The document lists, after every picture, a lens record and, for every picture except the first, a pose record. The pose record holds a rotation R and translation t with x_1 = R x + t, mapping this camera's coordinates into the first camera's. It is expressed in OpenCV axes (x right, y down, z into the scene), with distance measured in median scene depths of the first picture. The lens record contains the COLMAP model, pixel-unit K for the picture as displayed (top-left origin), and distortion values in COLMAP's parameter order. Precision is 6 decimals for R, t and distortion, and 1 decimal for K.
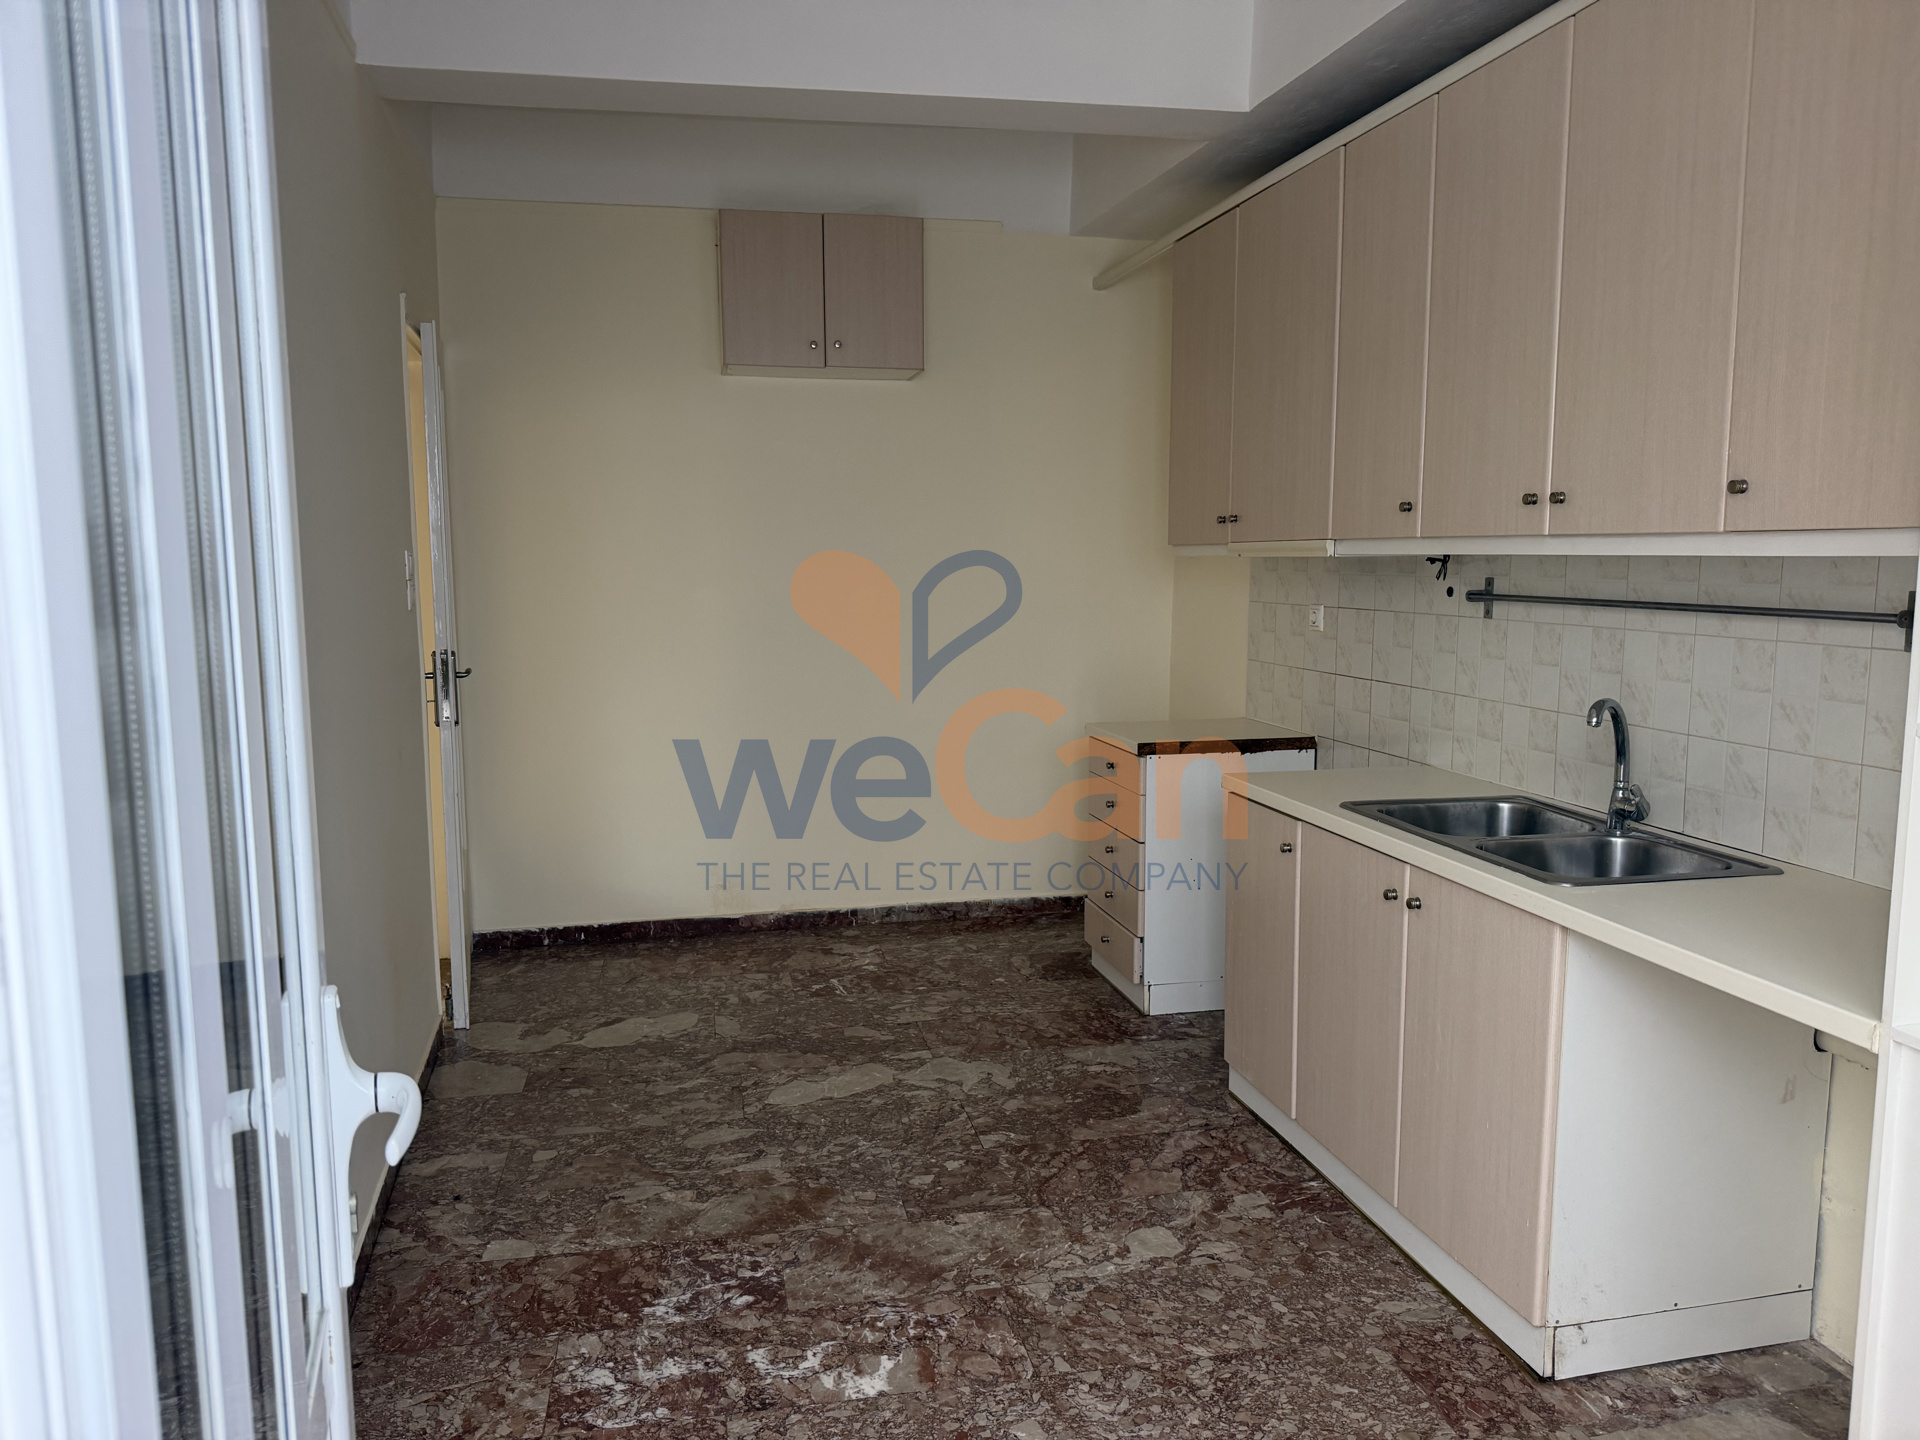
lens RADIAL K [[1356.5, 0, 959.7], [0, 1356.5, 700.2], [0, 0, 1]] dist [0.089072, -0.102889]
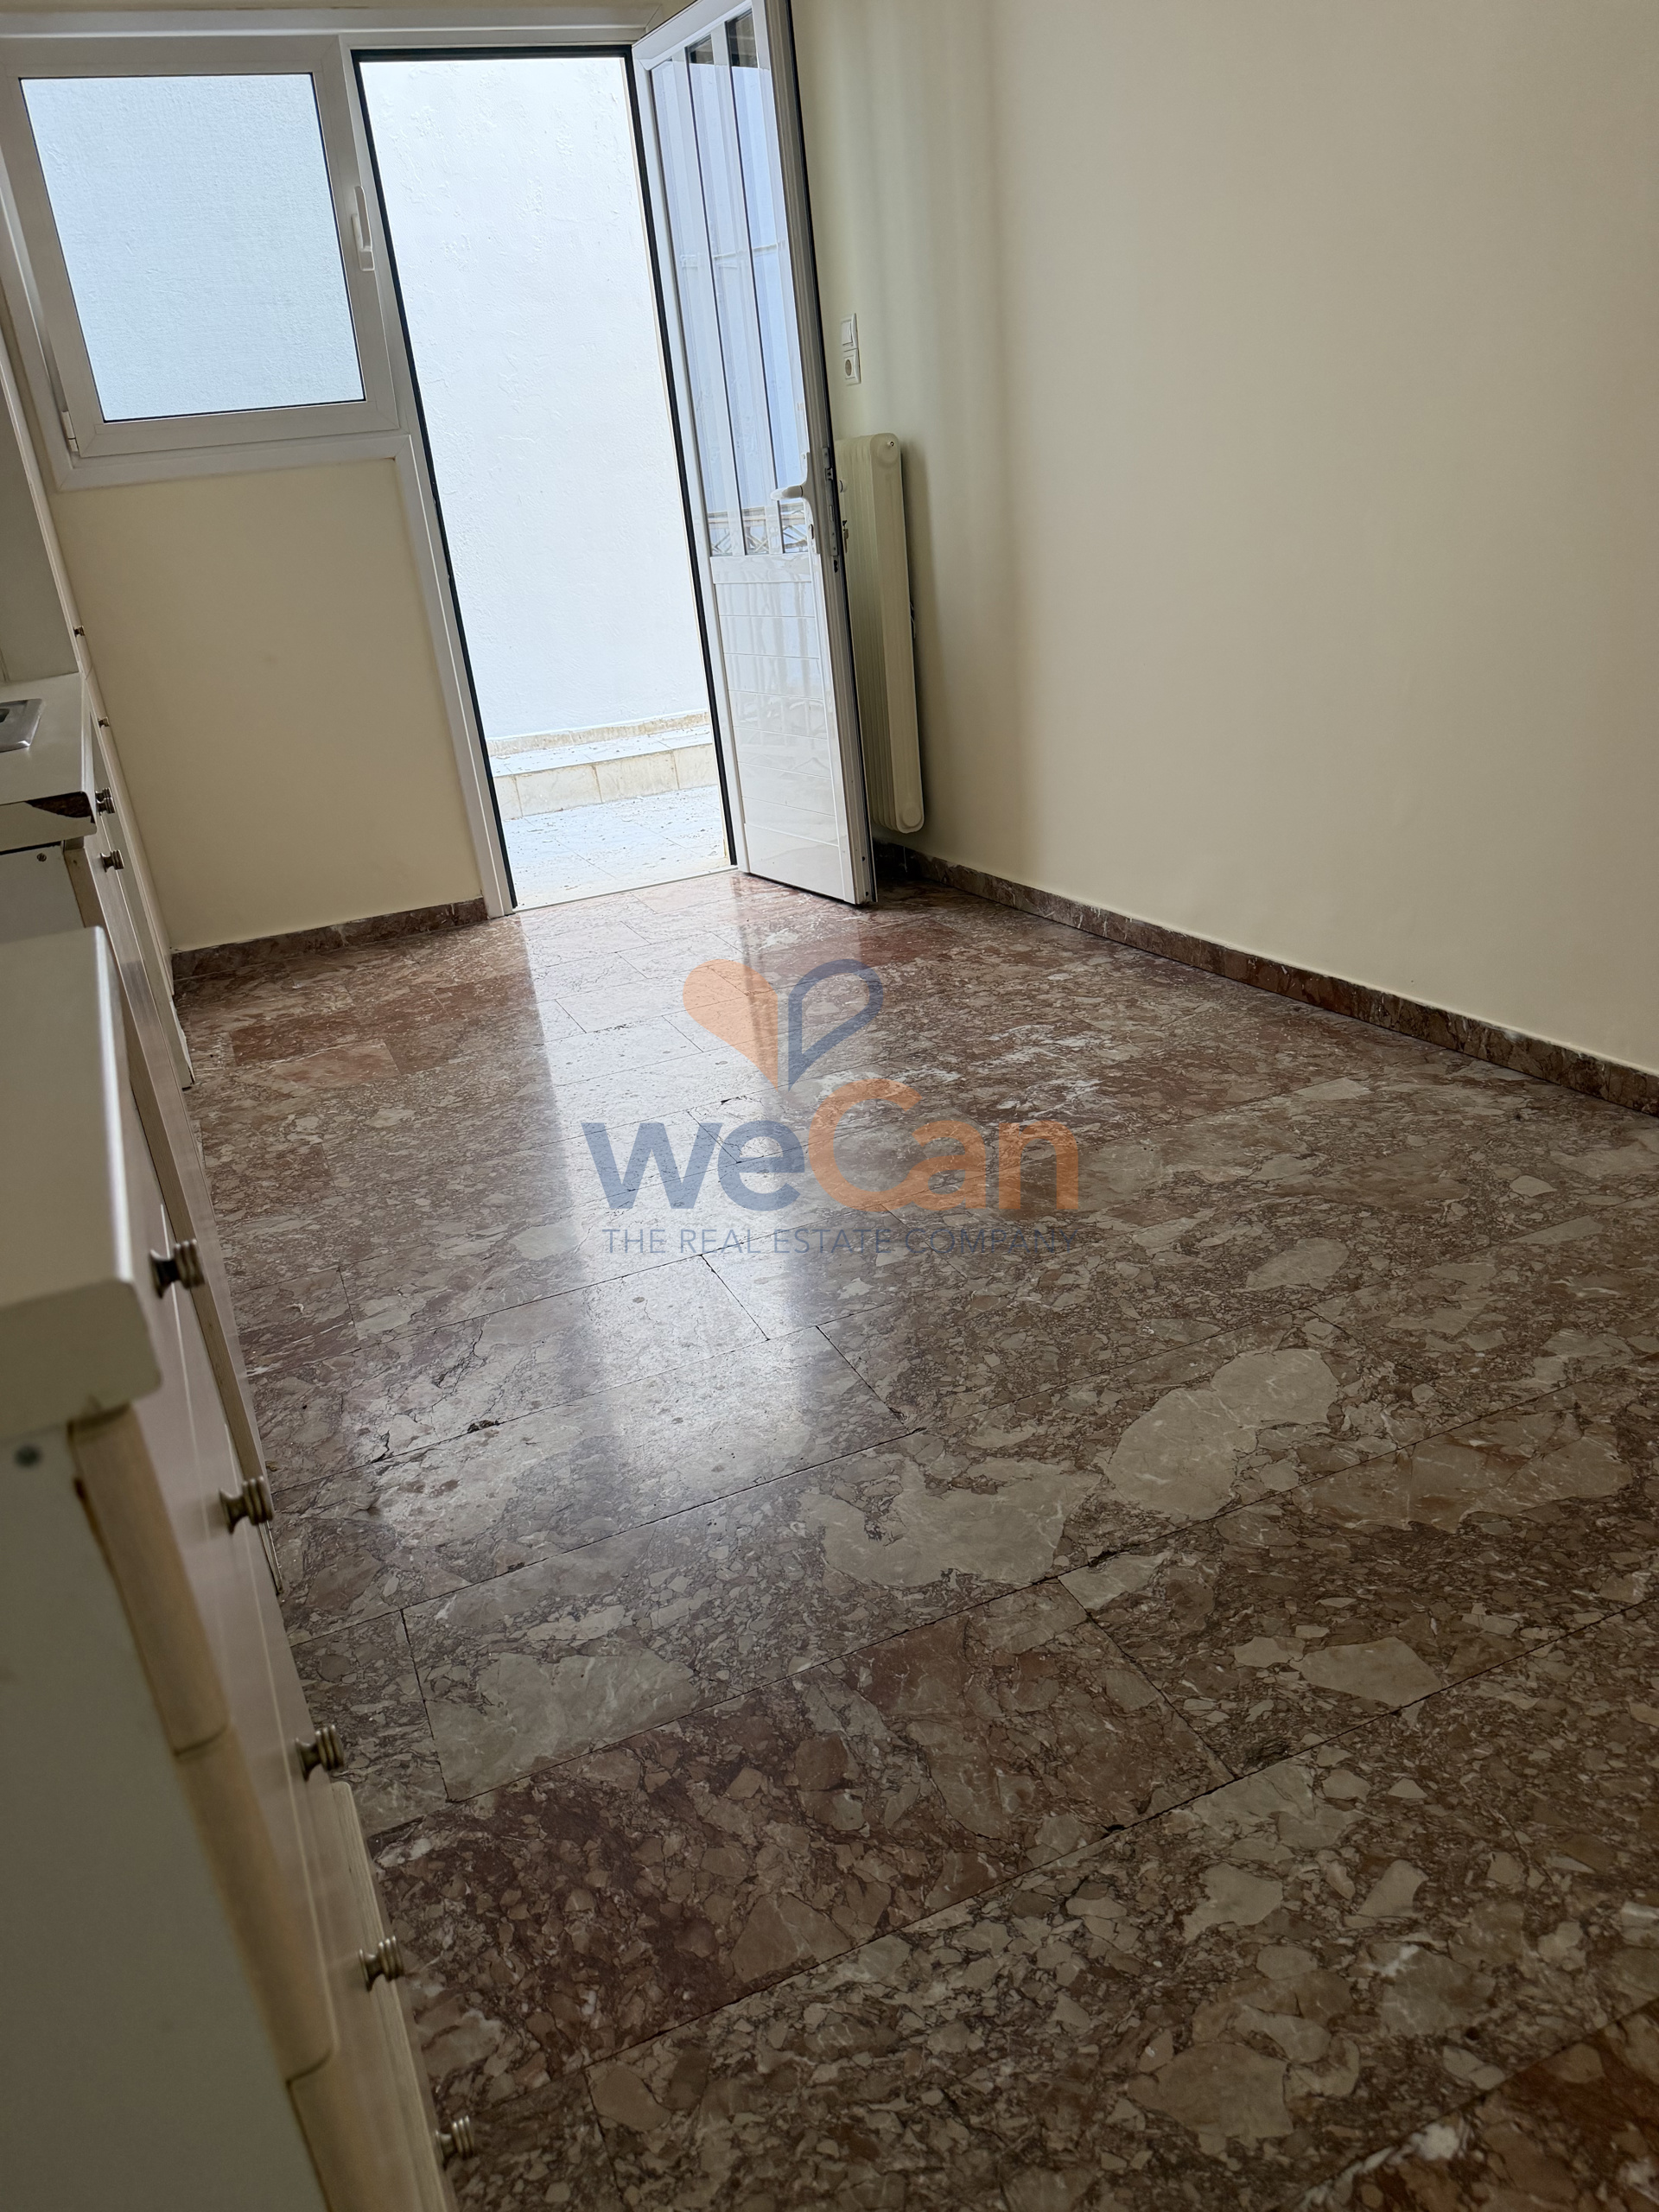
lens RADIAL K [[1562.8, 0, 815.9], [0, 1562.8, 1109.8], [0, 0, 1]] dist [0.089072, -0.102889]
pose [[-0.975664, 0.171534, -0.136588, 0.090120], [0.090320, 0.882006, 0.462502, -0.045892], [0.199806, 0.438910, -0.876034, 1.528055]]
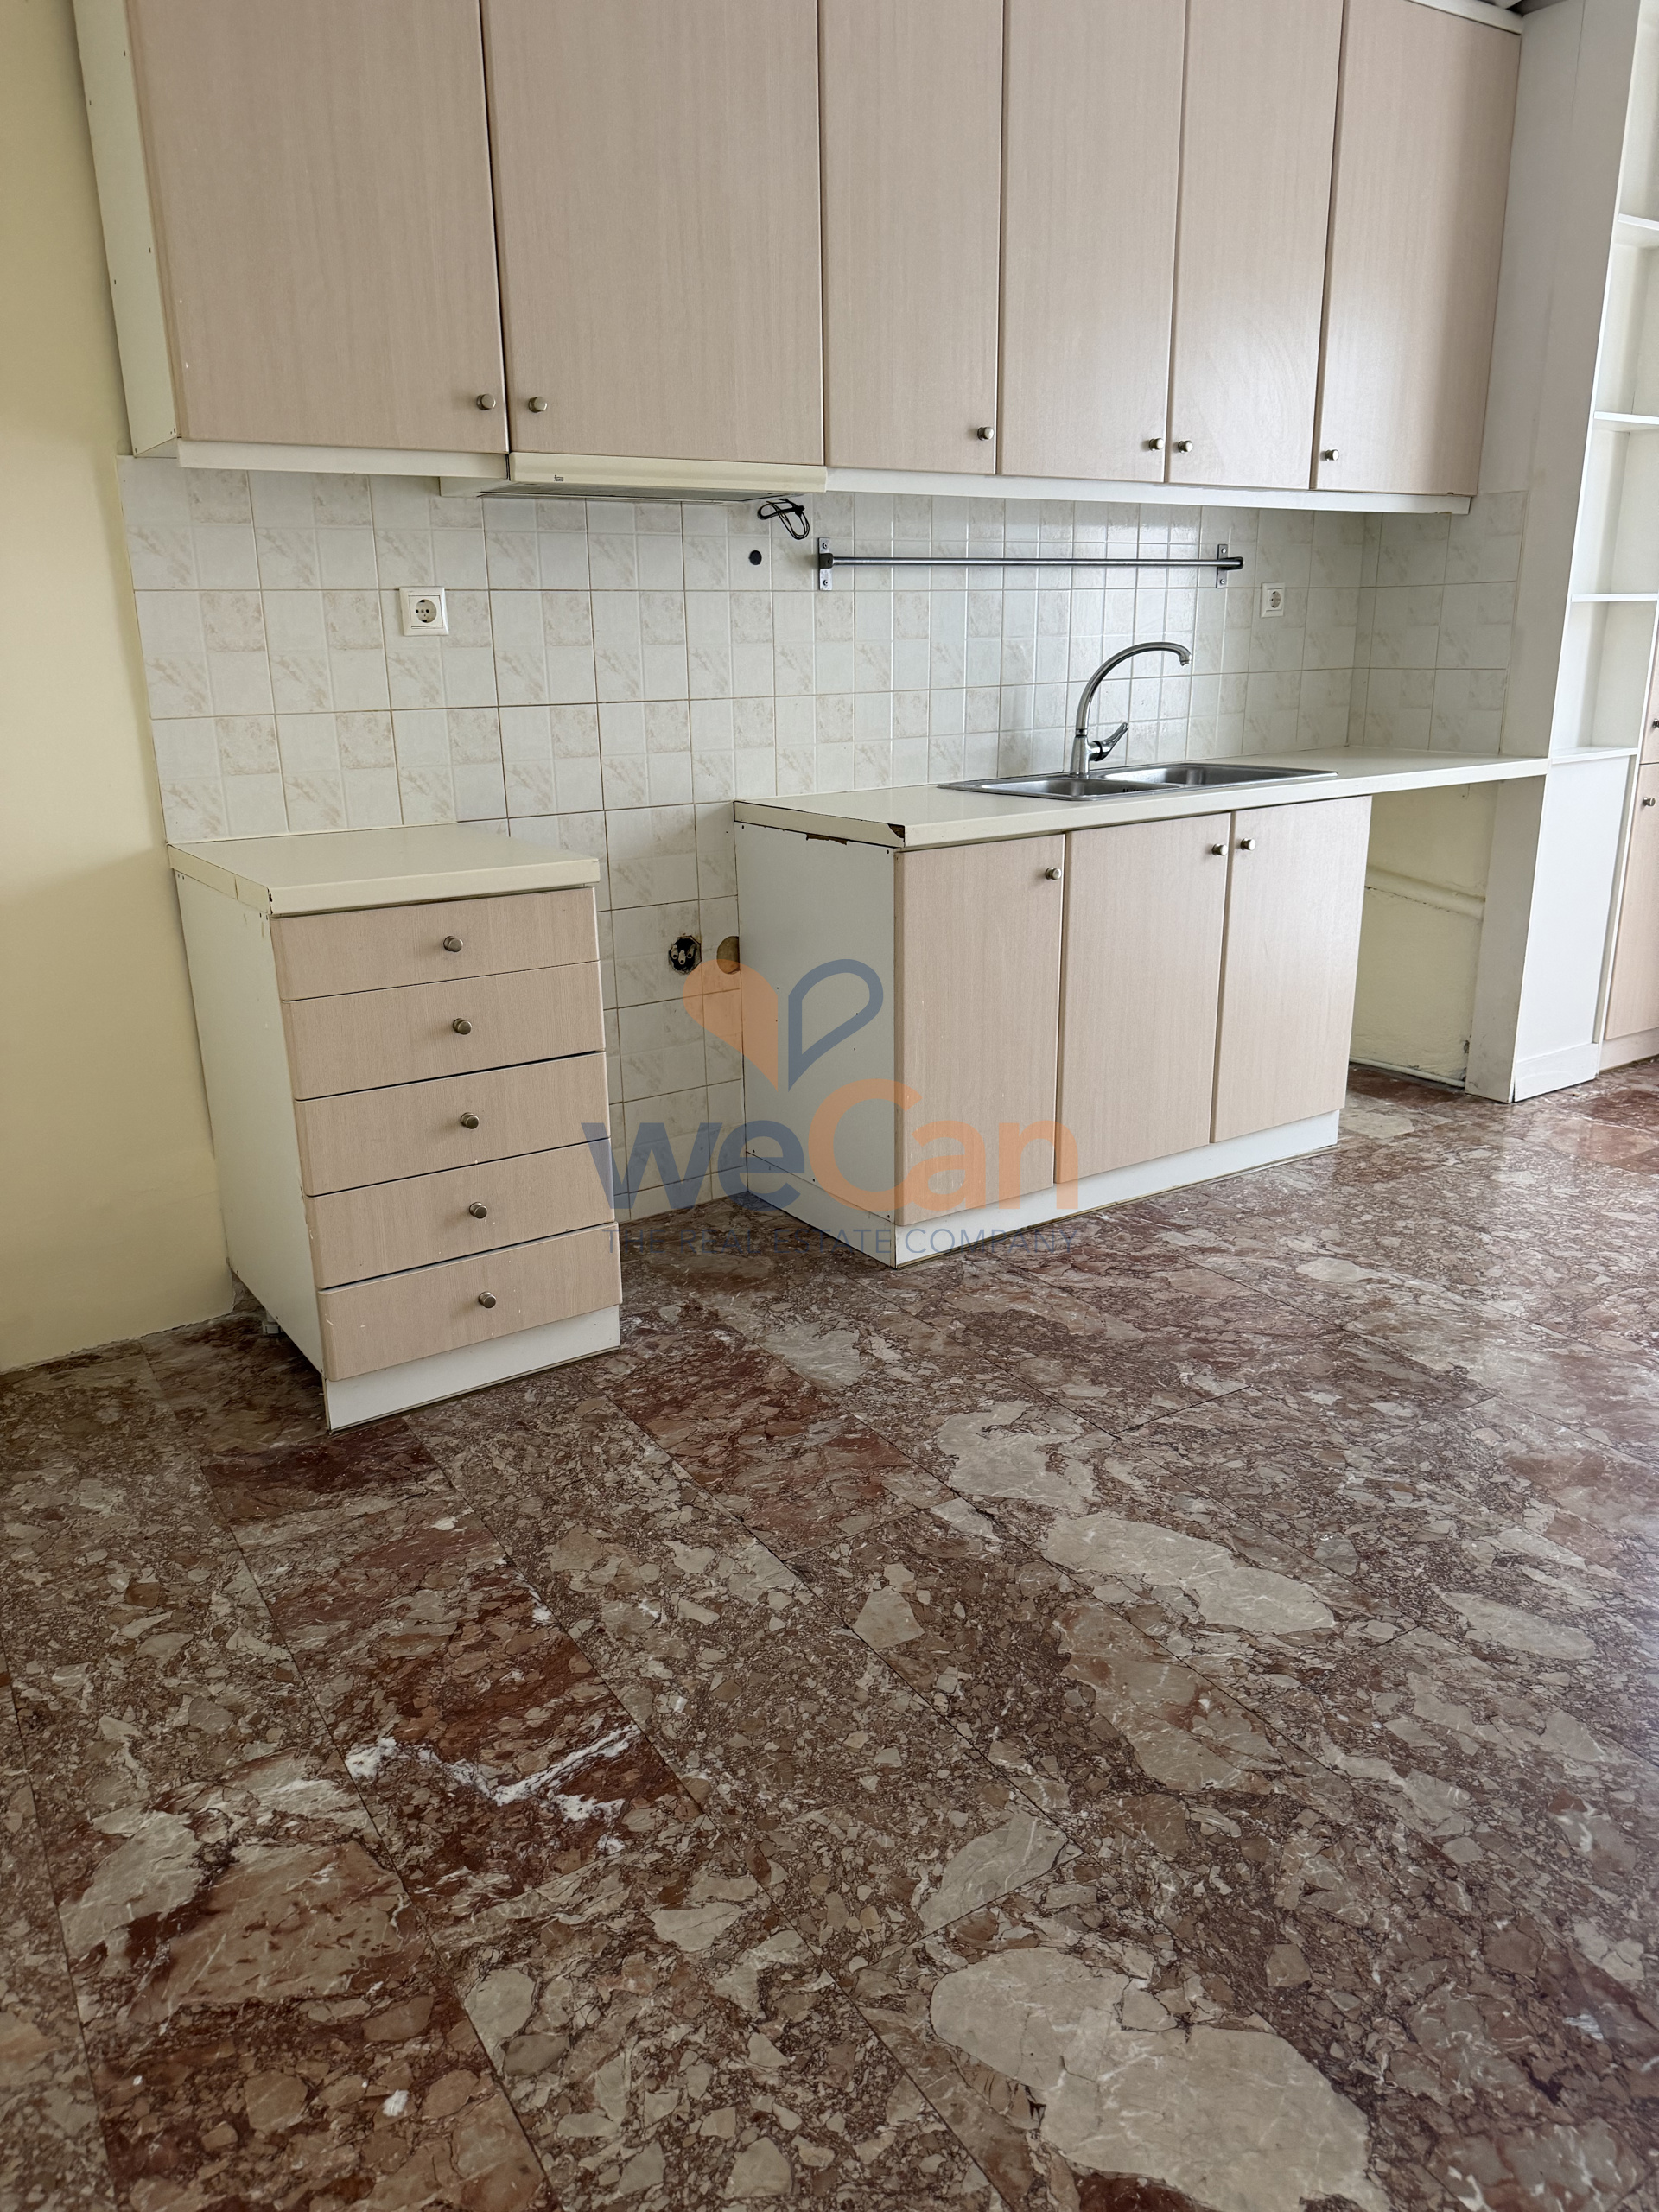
lens RADIAL K [[1562.8, 0, 826.0], [0, 1562.8, 1104.6], [0, 0, 1]] dist [0.089072, -0.102889]
pose [[-0.358660, -0.269427, 0.893741, -0.570471], [0.111820, 0.938146, 0.327687, -0.083316], [-0.926747, 0.217466, -0.306348, 1.410918]]
